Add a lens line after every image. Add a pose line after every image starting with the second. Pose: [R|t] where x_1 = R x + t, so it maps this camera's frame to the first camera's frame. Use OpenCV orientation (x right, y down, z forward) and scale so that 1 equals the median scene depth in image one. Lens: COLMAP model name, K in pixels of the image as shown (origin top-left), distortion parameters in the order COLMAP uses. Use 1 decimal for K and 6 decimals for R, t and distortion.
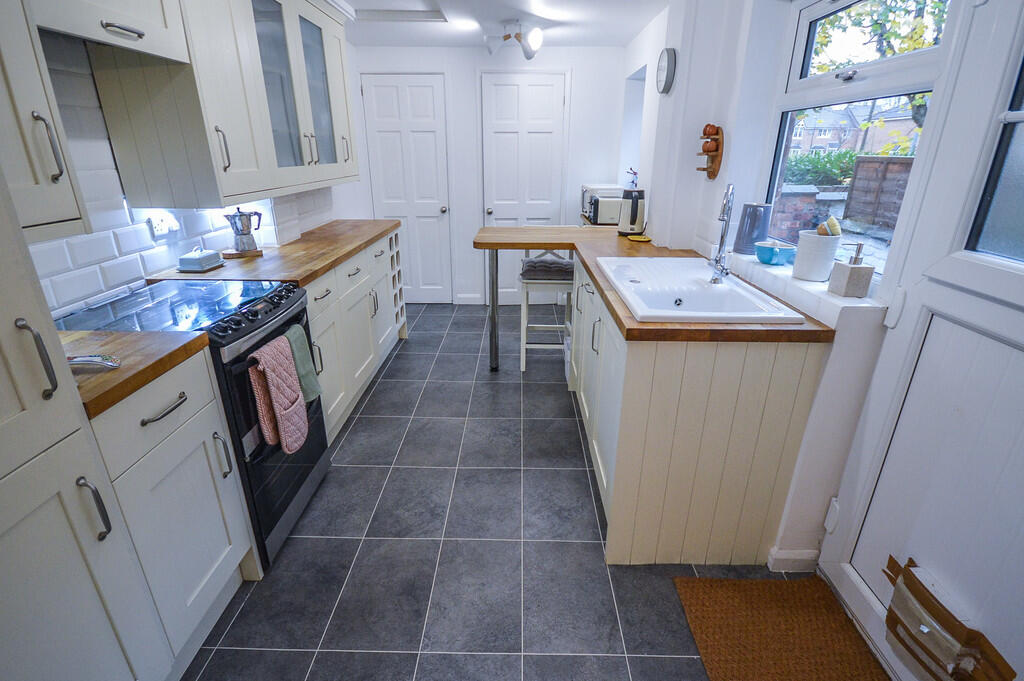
lens RADIAL K [[493.1, 0, 512.5], [0, 493.1, 340.7], [0, 0, 1]] dist [0.000957, -0.002958]
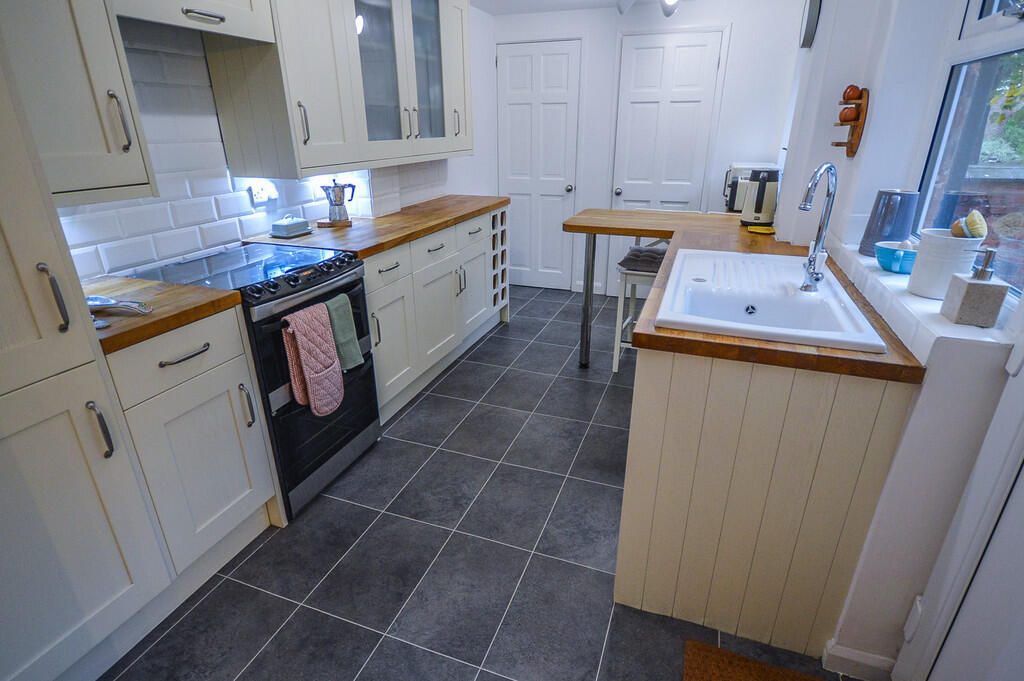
lens RADIAL K [[529.2, 0, 510.8], [0, 529.2, 341.9], [0, 0, 1]] dist [-0.001030, -0.000743]
pose [[0.942836, 0.119971, -0.310914, 0.247793], [-0.113410, 0.992776, 0.039167, -0.015989], [0.313367, -0.001667, 0.949631, 0.058718]]
